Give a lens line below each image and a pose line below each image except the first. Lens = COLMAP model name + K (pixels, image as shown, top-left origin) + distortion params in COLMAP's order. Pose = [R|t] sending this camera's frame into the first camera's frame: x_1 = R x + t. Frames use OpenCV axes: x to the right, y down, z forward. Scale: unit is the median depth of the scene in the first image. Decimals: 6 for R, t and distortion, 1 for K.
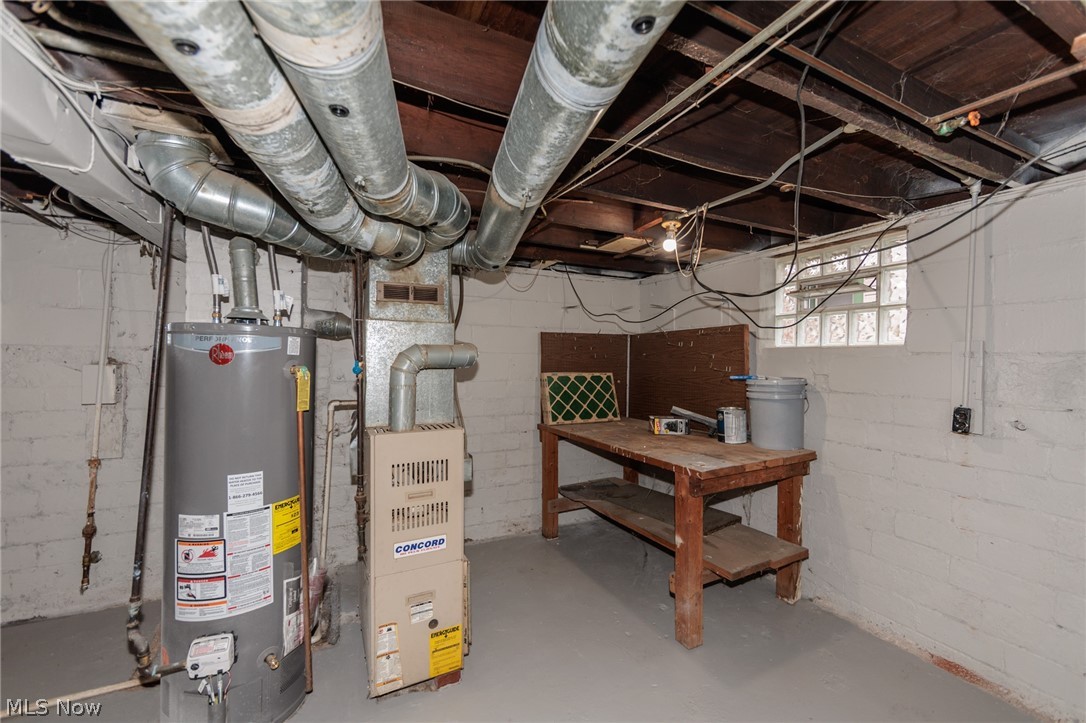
lens RADIAL K [[424.6, 0, 541.8], [0, 424.6, 363.2], [0, 0, 1]] dist [-0.003008, 0.000042]
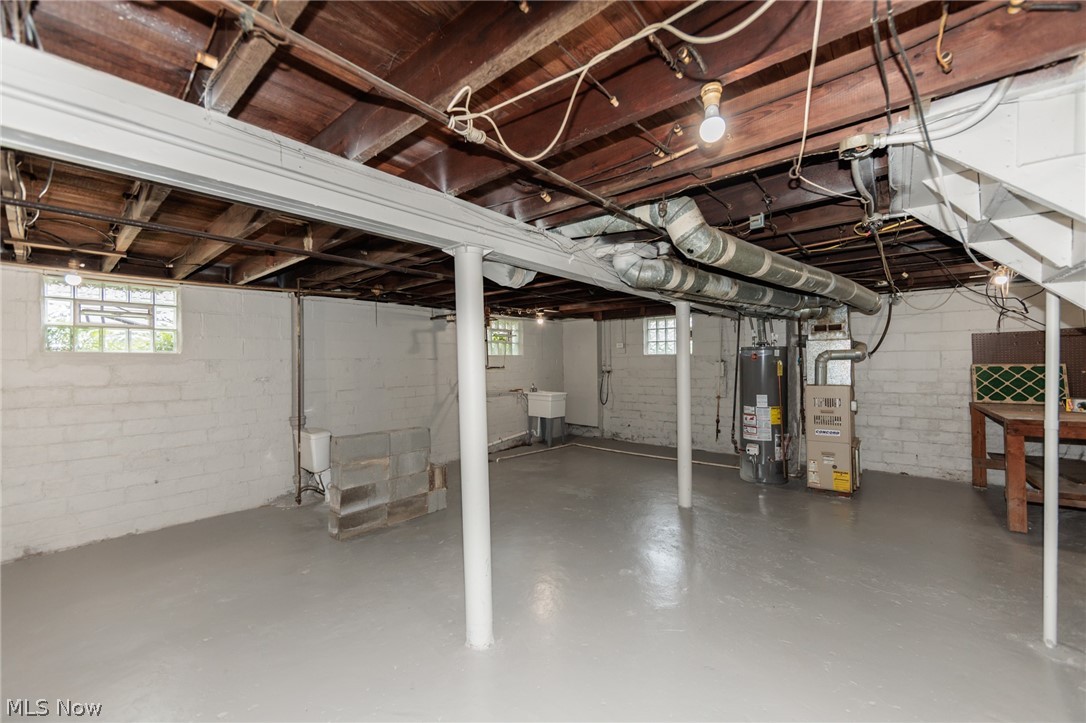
lens RADIAL K [[424.6, 0, 537.8], [0, 424.6, 359.3], [0, 0, 1]] dist [-0.003008, 0.000042]
pose [[0.392260, -0.023263, -0.919560, 1.029814], [0.008347, 0.999729, -0.021730, 0.036746], [0.919817, 0.000848, 0.392348, -1.168978]]
